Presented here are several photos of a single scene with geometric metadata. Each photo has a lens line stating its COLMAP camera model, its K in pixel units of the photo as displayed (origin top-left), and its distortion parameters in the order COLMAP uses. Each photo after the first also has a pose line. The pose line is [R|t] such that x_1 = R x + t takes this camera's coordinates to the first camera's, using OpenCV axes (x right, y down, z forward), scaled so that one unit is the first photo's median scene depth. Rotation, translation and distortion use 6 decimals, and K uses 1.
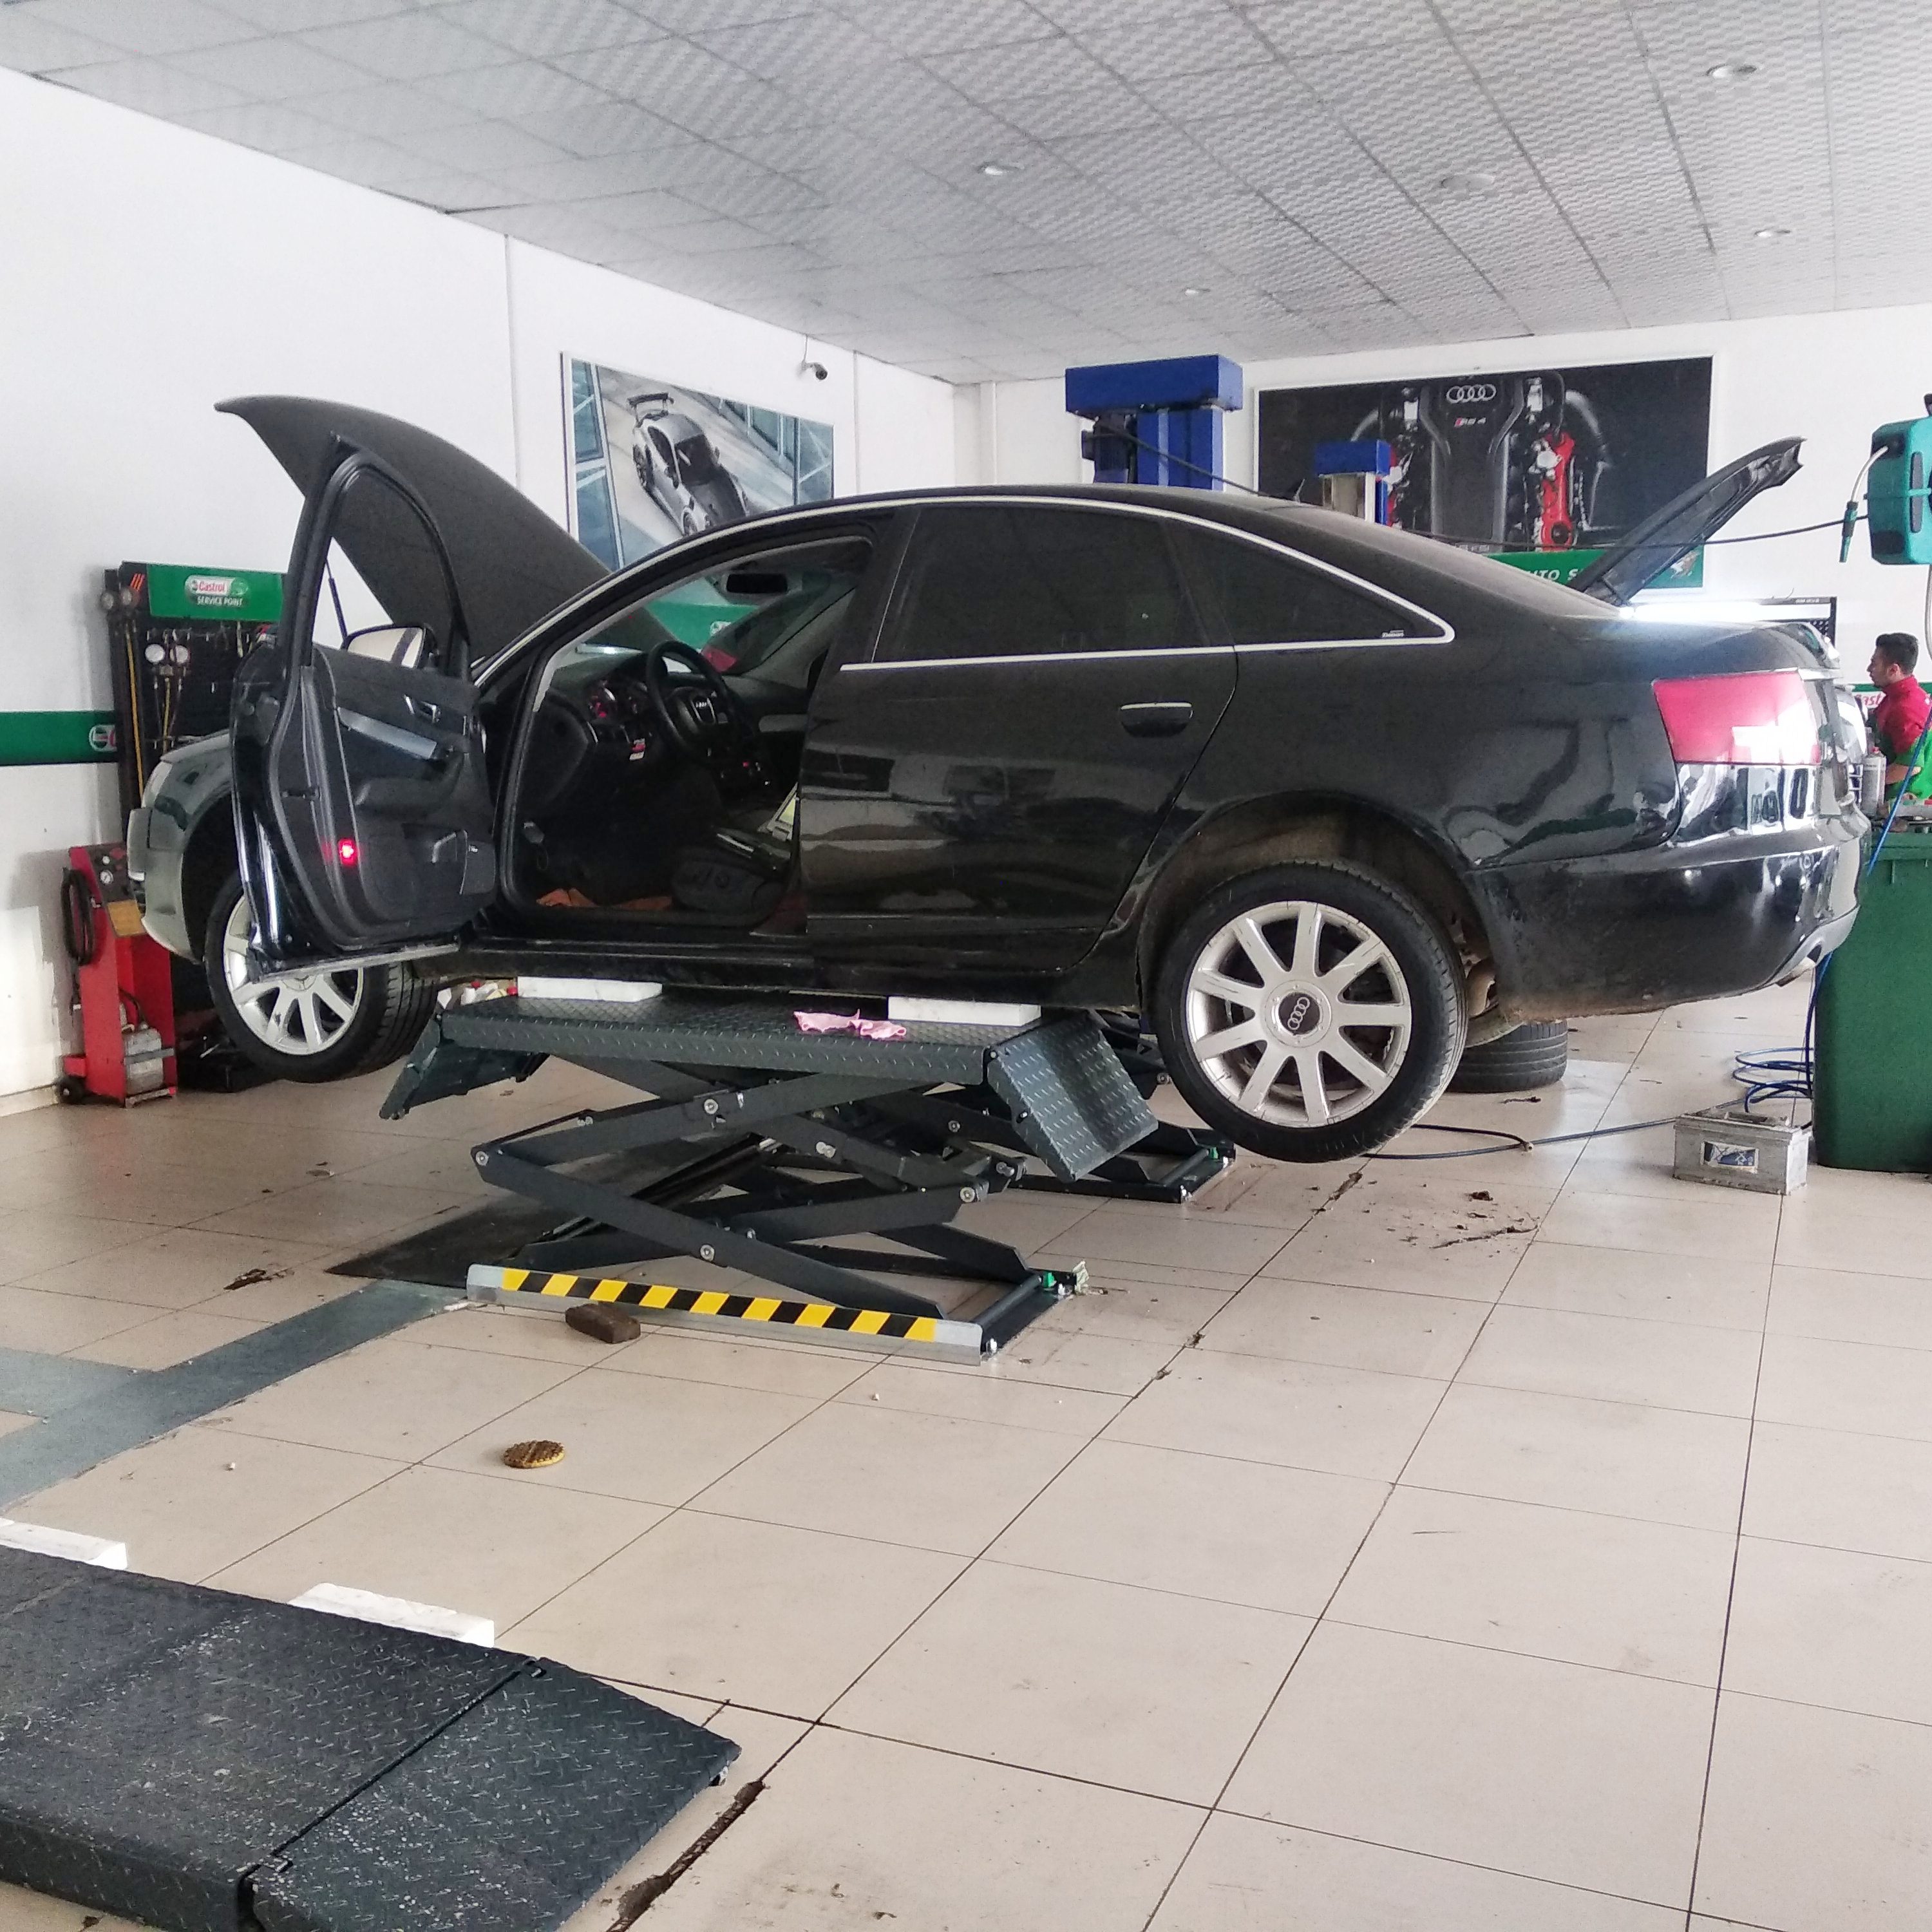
lens RADIAL K [[1995.9, 0, 973.2], [0, 1995.9, 972.7], [0, 0, 1]] dist [0.015796, 0.000000]
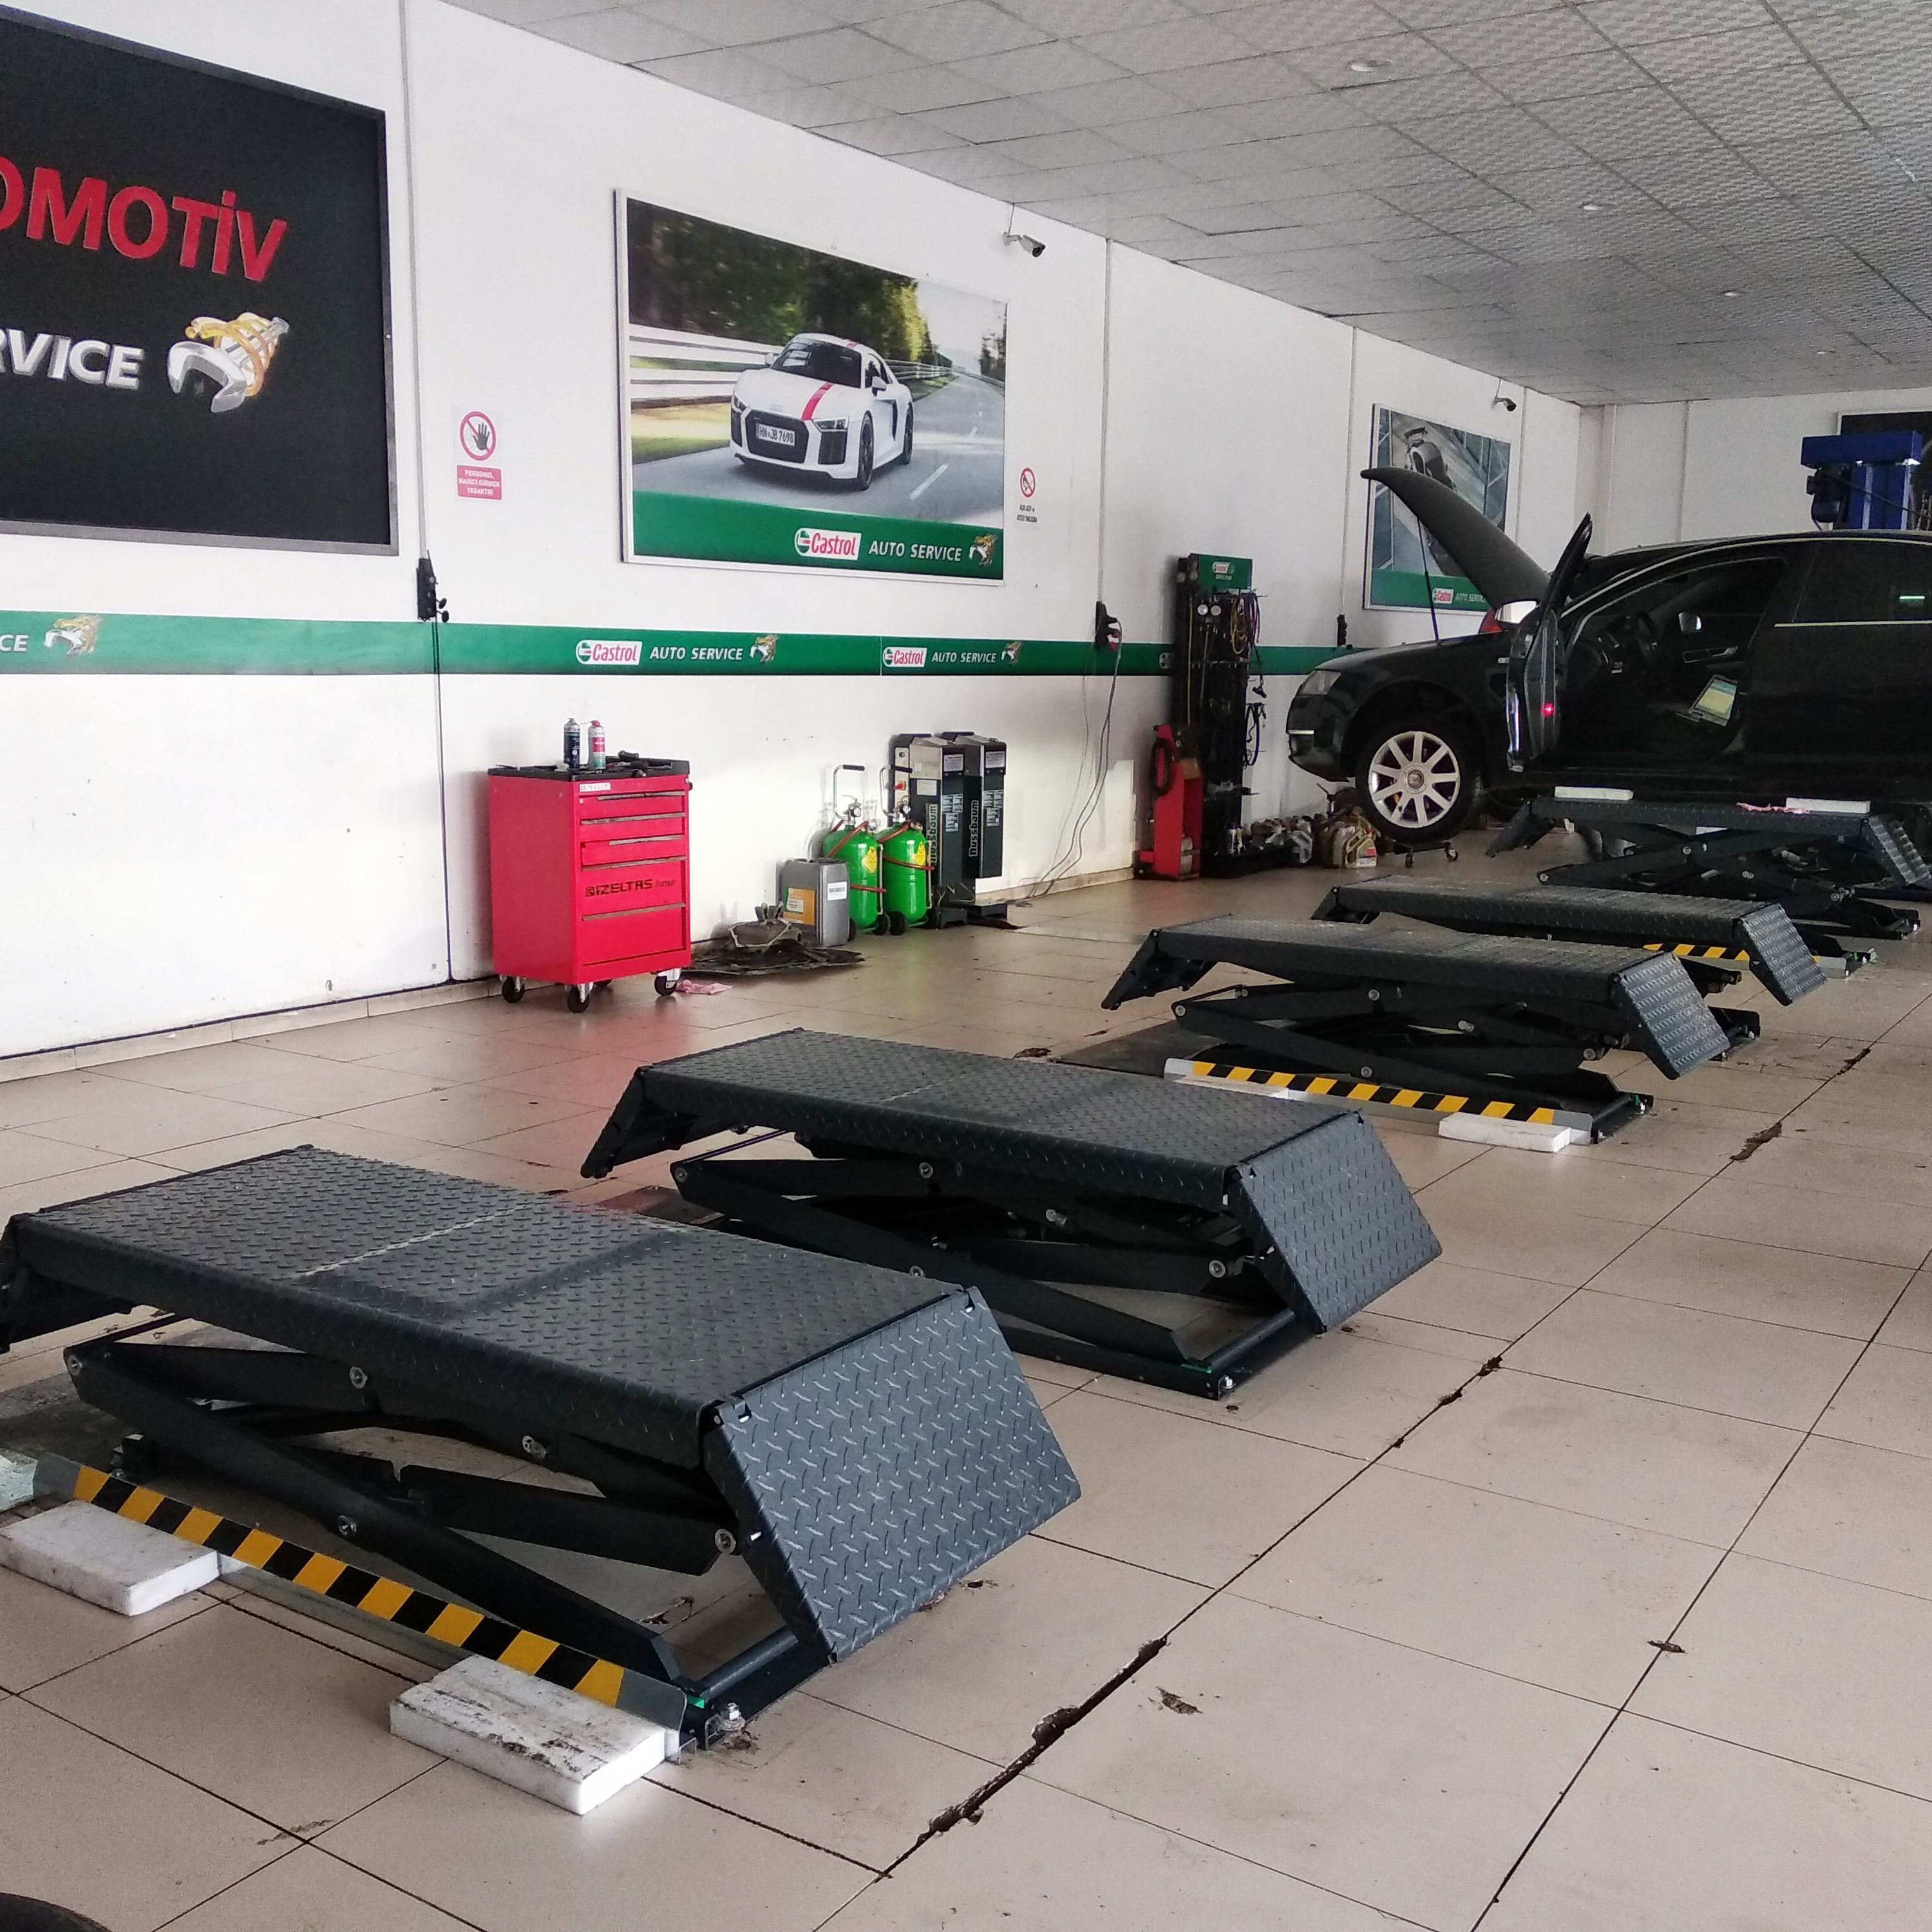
lens RADIAL K [[1995.9, 0, 964.0], [0, 1995.9, 983.4], [0, 0, 1]] dist [0.015796, 0.000000]
pose [[0.983275, 0.053380, -0.174130, -0.423076], [-0.048716, 0.998333, 0.030949, 0.150451], [0.175492, -0.021948, 0.984236, -0.927925]]
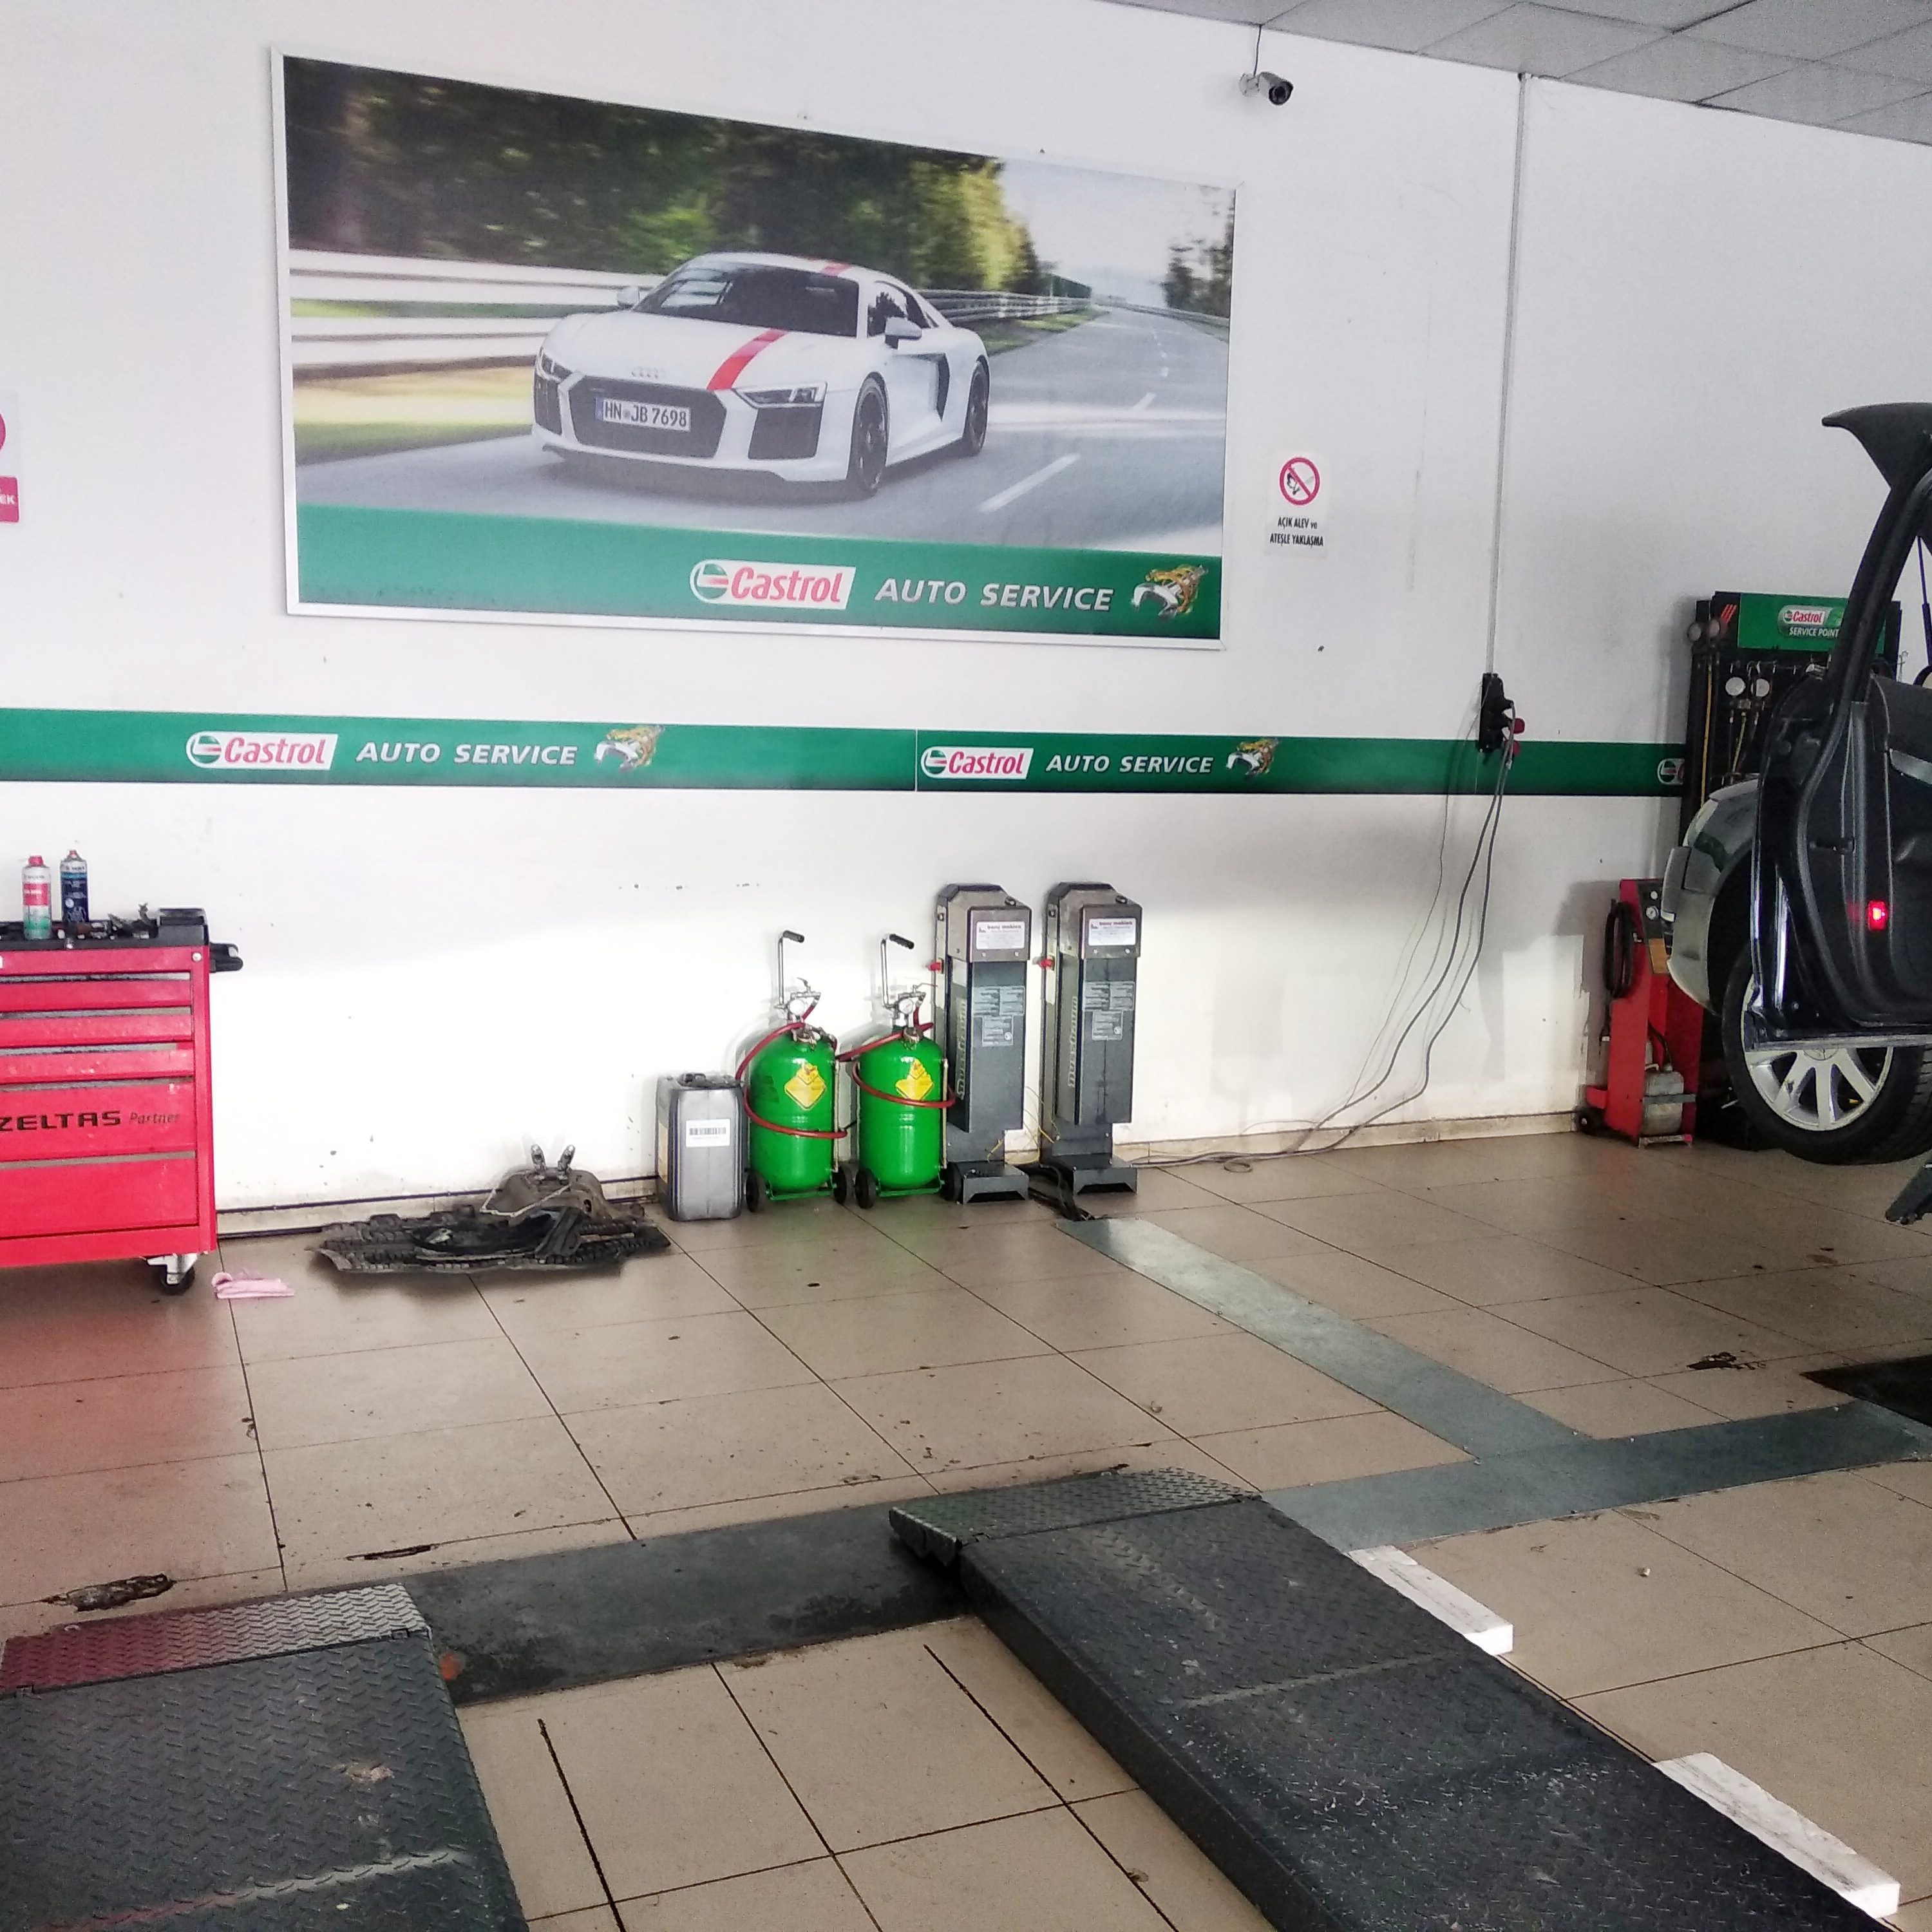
lens RADIAL K [[1995.9, 0, 962.9], [0, 1995.9, 977.7], [0, 0, 1]] dist [0.015796, 0.000000]
pose [[0.719359, 0.114086, -0.685206, 0.000667], [-0.123553, 0.991706, 0.035407, -0.012198], [0.683562, 0.059190, 0.727488, 0.076987]]
